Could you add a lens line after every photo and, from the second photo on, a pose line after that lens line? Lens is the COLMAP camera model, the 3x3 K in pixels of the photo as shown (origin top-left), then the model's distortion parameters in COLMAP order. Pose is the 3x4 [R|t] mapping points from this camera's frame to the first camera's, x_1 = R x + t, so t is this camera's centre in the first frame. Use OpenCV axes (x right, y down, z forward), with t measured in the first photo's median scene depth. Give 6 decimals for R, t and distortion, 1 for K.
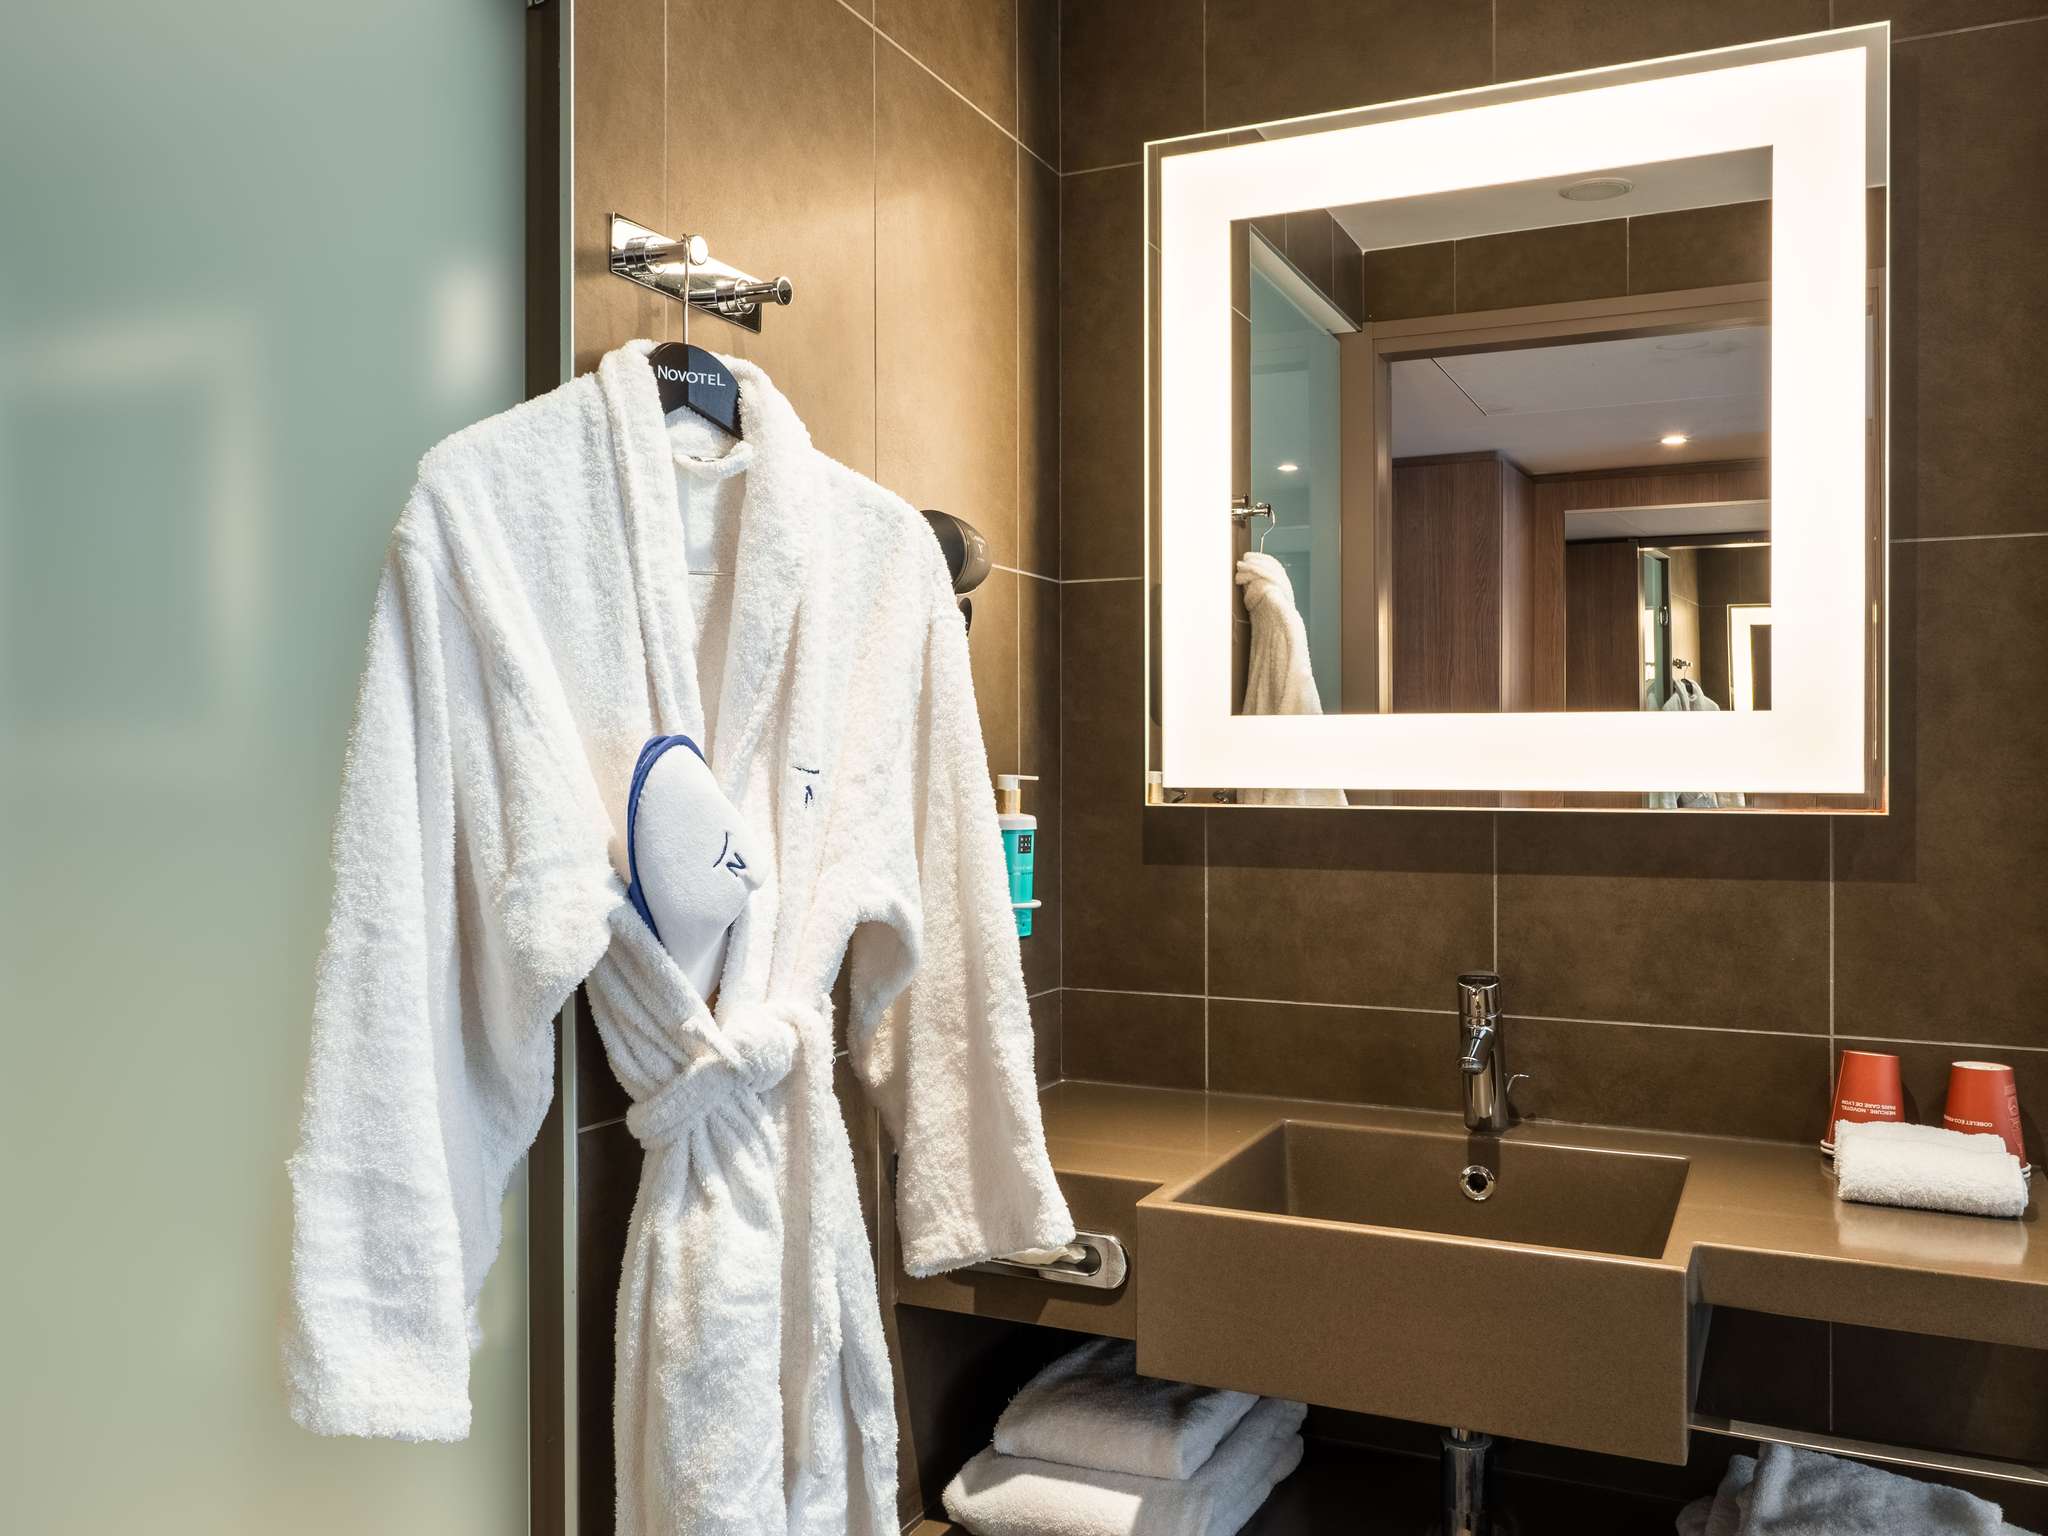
lens RADIAL K [[1733.9, 0, 1024.0], [0, 1733.9, 768.0], [0, 0, 1]] dist [-0.035396, 0.007098]
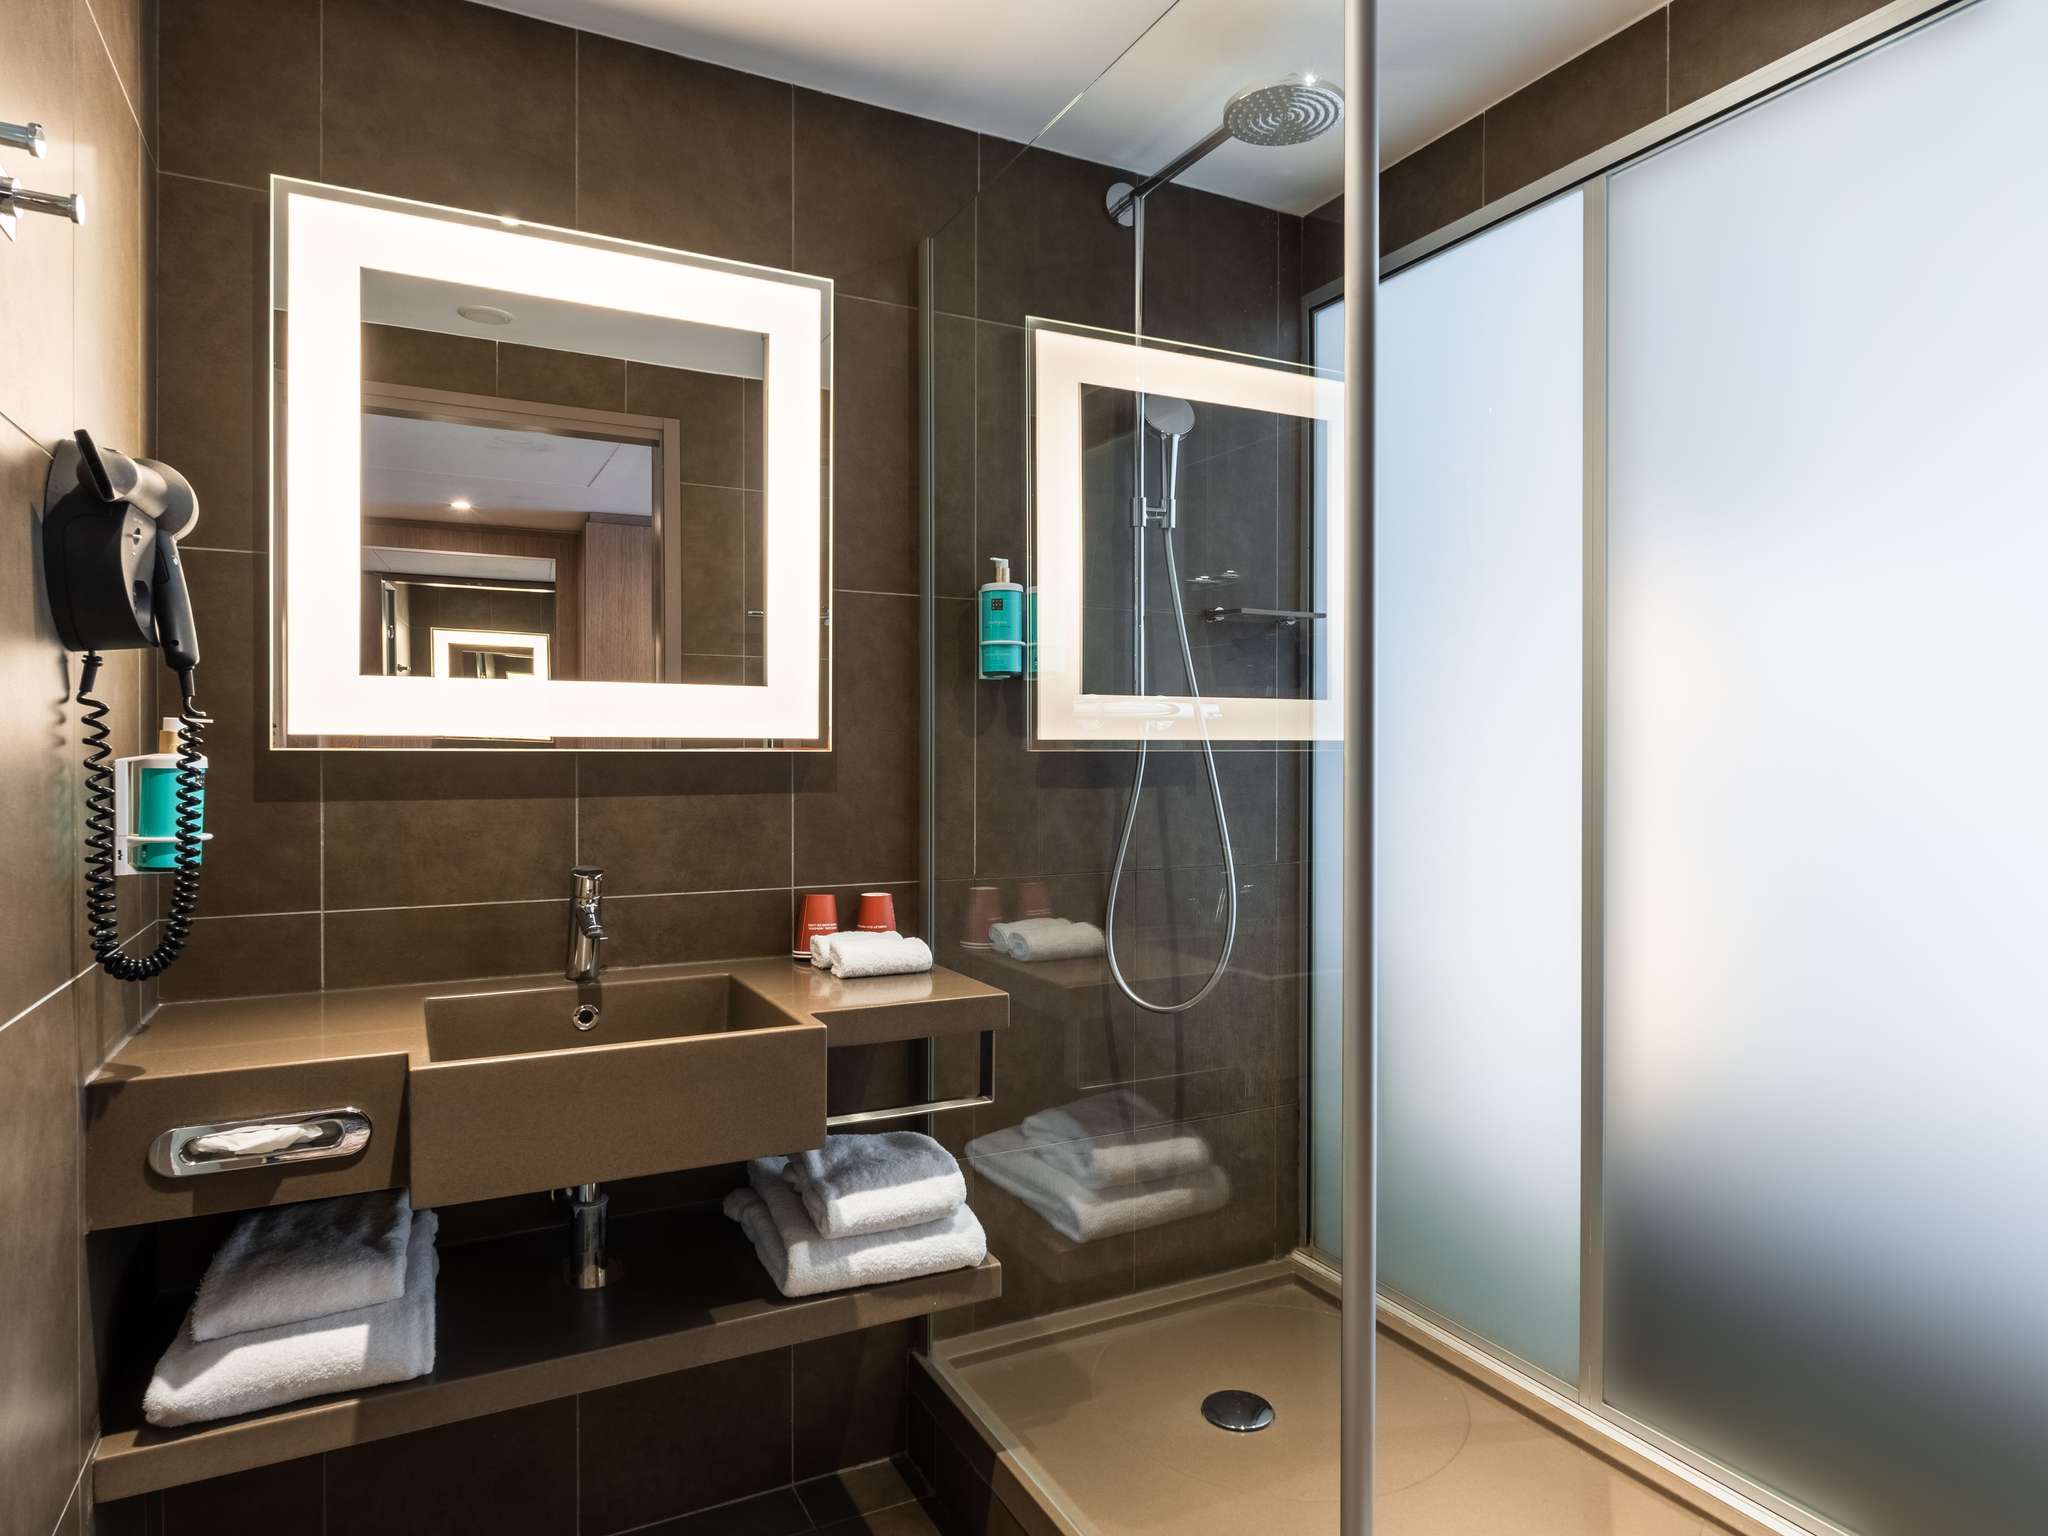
lens RADIAL K [[1225.0, 0, 1024.0], [0, 1225.0, 768.0], [0, 0, 1]] dist [-0.031585, -0.000889]
pose [[0.569844, -0.007130, 0.821722, -0.341445], [0.001579, 0.999970, 0.007582, 0.031553], [-0.821751, -0.003023, 0.569839, 0.146799]]
